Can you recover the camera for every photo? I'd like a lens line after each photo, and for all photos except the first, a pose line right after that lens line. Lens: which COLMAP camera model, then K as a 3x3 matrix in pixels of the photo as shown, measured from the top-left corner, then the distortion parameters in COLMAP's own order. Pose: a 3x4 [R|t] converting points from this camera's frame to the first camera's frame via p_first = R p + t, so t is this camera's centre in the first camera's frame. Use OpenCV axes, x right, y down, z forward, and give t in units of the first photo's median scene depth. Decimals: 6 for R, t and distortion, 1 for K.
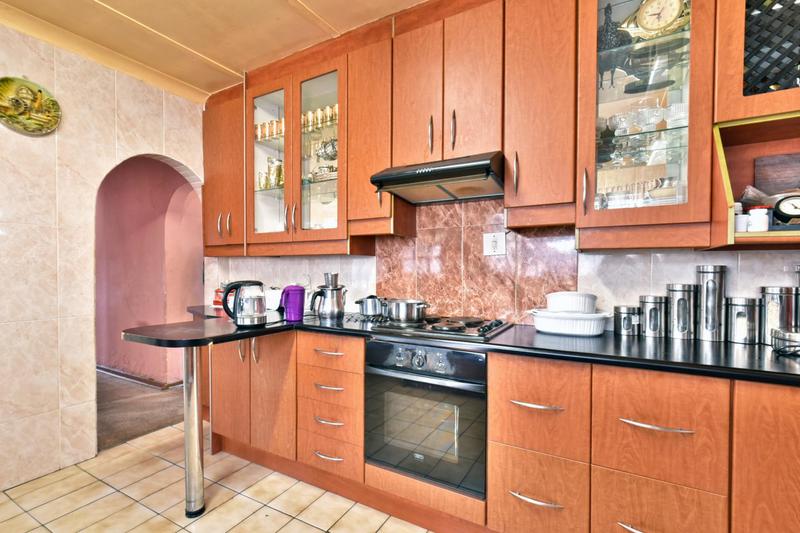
lens RADIAL K [[360.5, 0, 398.5], [0, 360.5, 272.7], [0, 0, 1]] dist [0.000296, -0.000045]
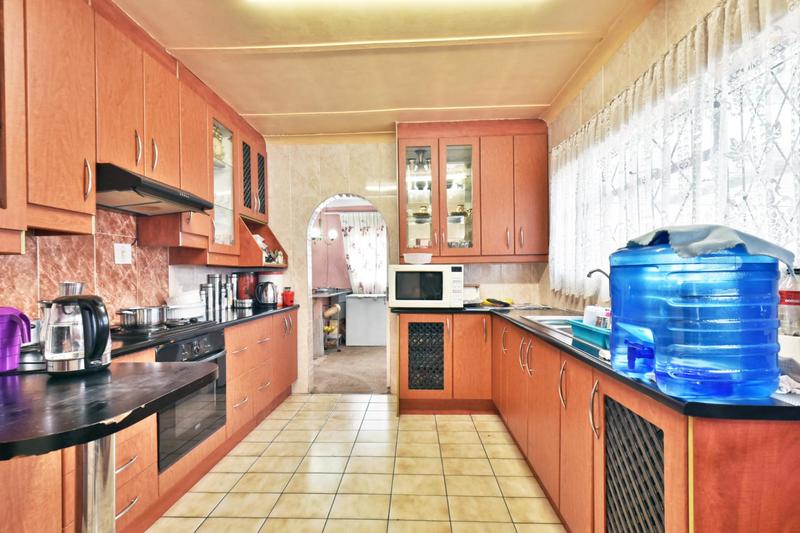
lens RADIAL K [[360.5, 0, 401.2], [0, 360.5, 273.1], [0, 0, 1]] dist [0.000296, -0.000045]
pose [[-0.444083, 0.006548, 0.895962, -1.098941], [0.020896, 0.999777, 0.003050, -0.006222], [-0.895742, 0.020076, -0.444121, 0.729855]]
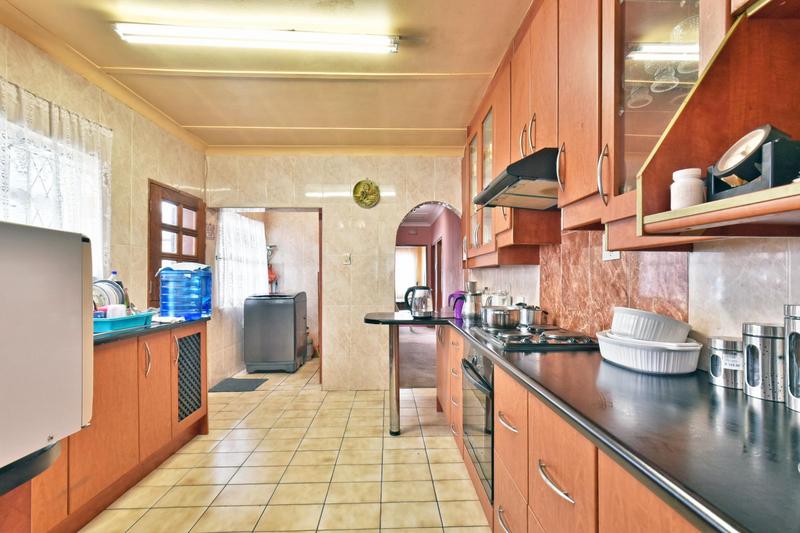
lens RADIAL K [[360.5, 0, 402.0], [0, 360.5, 271.4], [0, 0, 1]] dist [0.000296, -0.000045]
pose [[0.514377, -0.017320, -0.857389, 0.717914], [-0.006994, 0.999678, -0.024391, -0.000167], [0.857536, 0.018542, 0.514090, 0.184561]]
